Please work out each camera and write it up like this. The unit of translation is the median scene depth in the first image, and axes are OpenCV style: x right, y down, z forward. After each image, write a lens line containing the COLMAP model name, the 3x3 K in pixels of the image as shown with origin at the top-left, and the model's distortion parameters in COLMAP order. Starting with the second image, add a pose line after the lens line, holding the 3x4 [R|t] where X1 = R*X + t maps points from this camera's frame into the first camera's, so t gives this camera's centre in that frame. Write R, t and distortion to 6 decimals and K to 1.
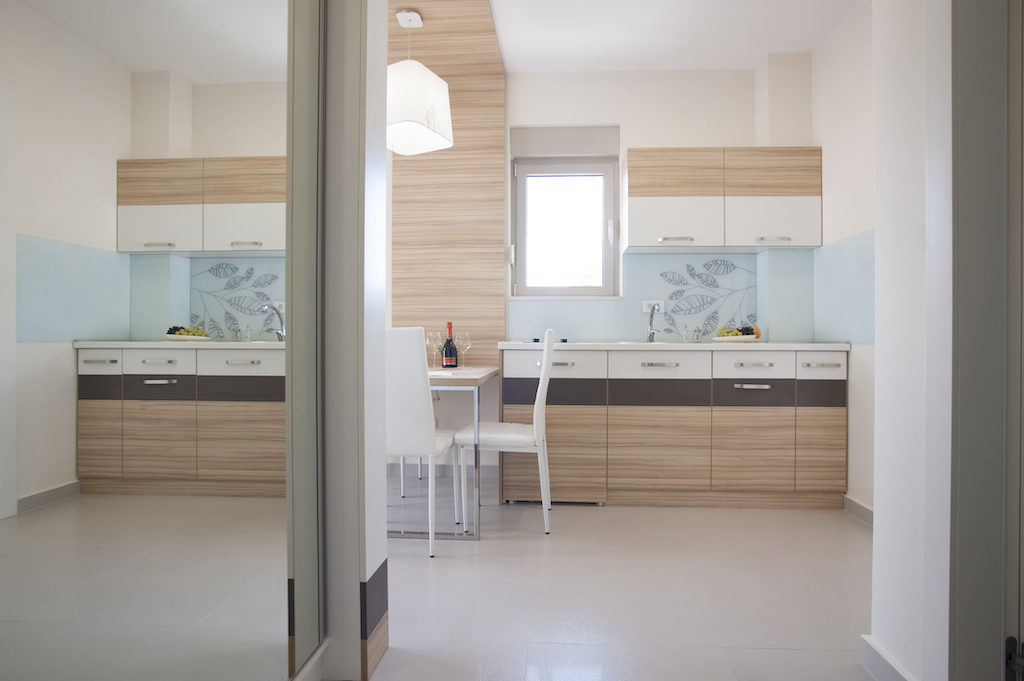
lens RADIAL K [[551.6, 0, 520.6], [0, 551.6, 343.0], [0, 0, 1]] dist [-0.038637, 0.000051]
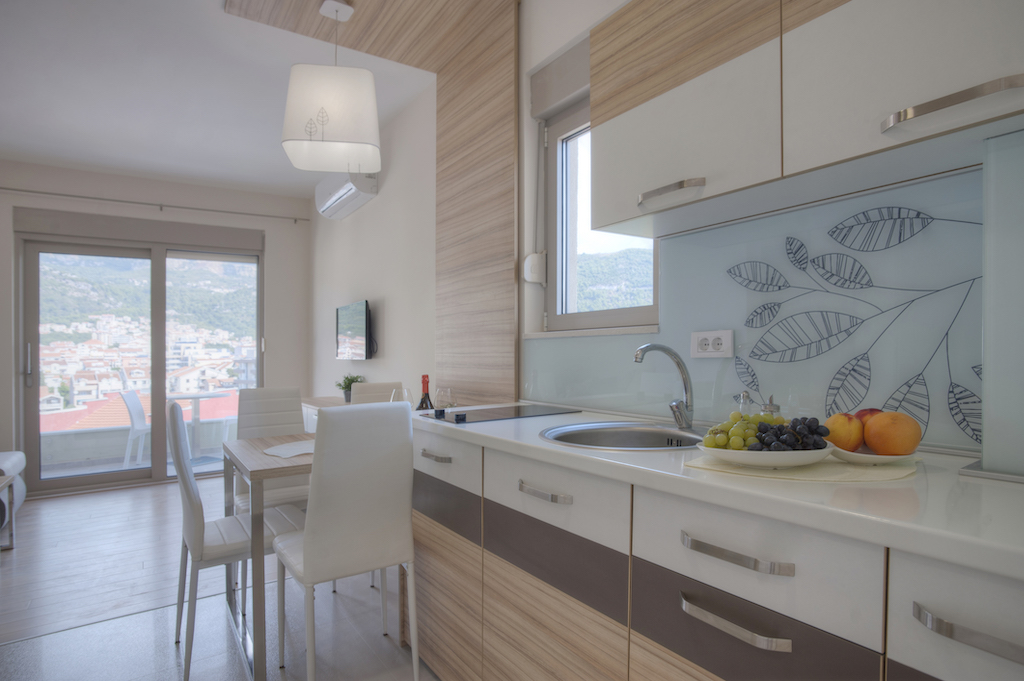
lens RADIAL K [[542.8, 0, 491.3], [0, 542.8, 354.0], [0, 0, 1]] dist [-0.009336, 0.000343]
pose [[0.599370, -0.007775, -0.800434, 0.492385], [0.015062, 0.999885, 0.001566, -0.061545], [0.800331, -0.012994, 0.599418, 0.588633]]
